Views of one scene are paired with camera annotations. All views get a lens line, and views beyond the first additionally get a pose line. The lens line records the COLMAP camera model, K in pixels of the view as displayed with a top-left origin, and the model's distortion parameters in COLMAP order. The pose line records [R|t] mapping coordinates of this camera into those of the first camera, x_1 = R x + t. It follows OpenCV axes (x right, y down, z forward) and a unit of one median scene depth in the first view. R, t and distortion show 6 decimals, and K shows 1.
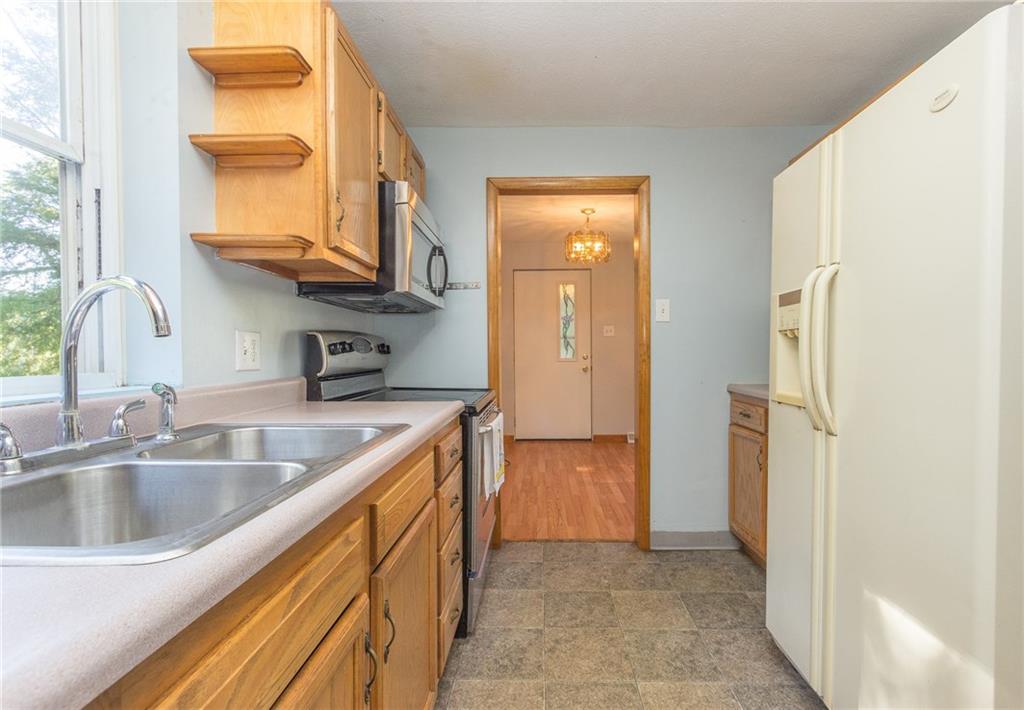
lens RADIAL K [[478.9, 0, 516.0], [0, 478.9, 362.9], [0, 0, 1]] dist [0.001896, 0.000569]
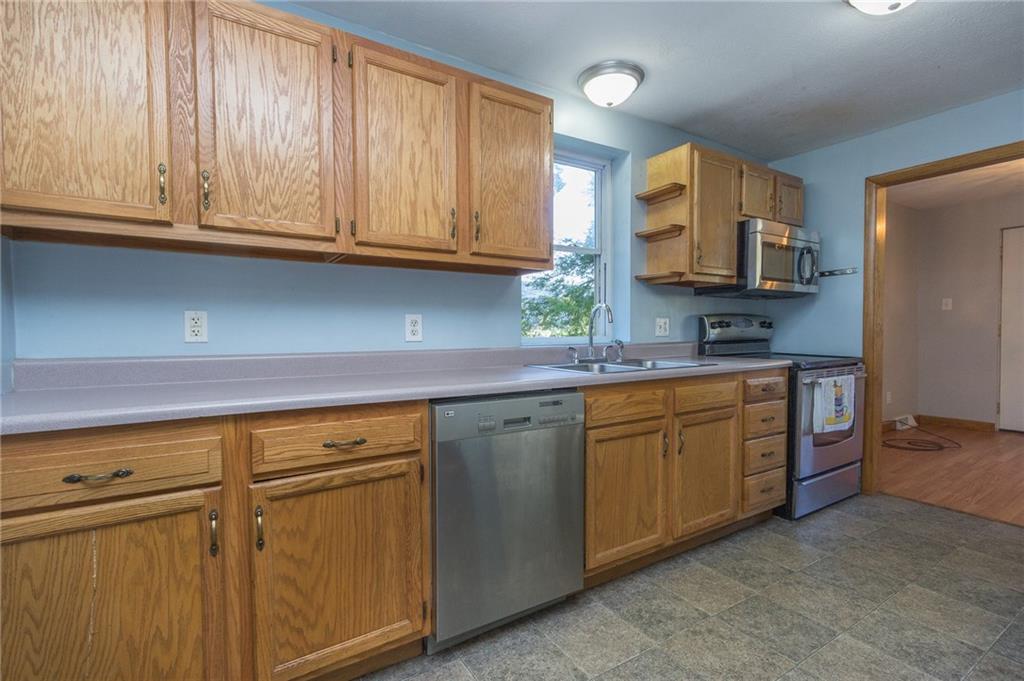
lens RADIAL K [[469.4, 0, 508.9], [0, 469.4, 345.3], [0, 0, 1]] dist [0.011516, -0.006865]
pose [[0.548579, 0.026147, -0.835689, 0.615409], [-0.014333, 0.999658, 0.021869, 0.015133], [0.835976, -0.000019, 0.548767, -0.517292]]
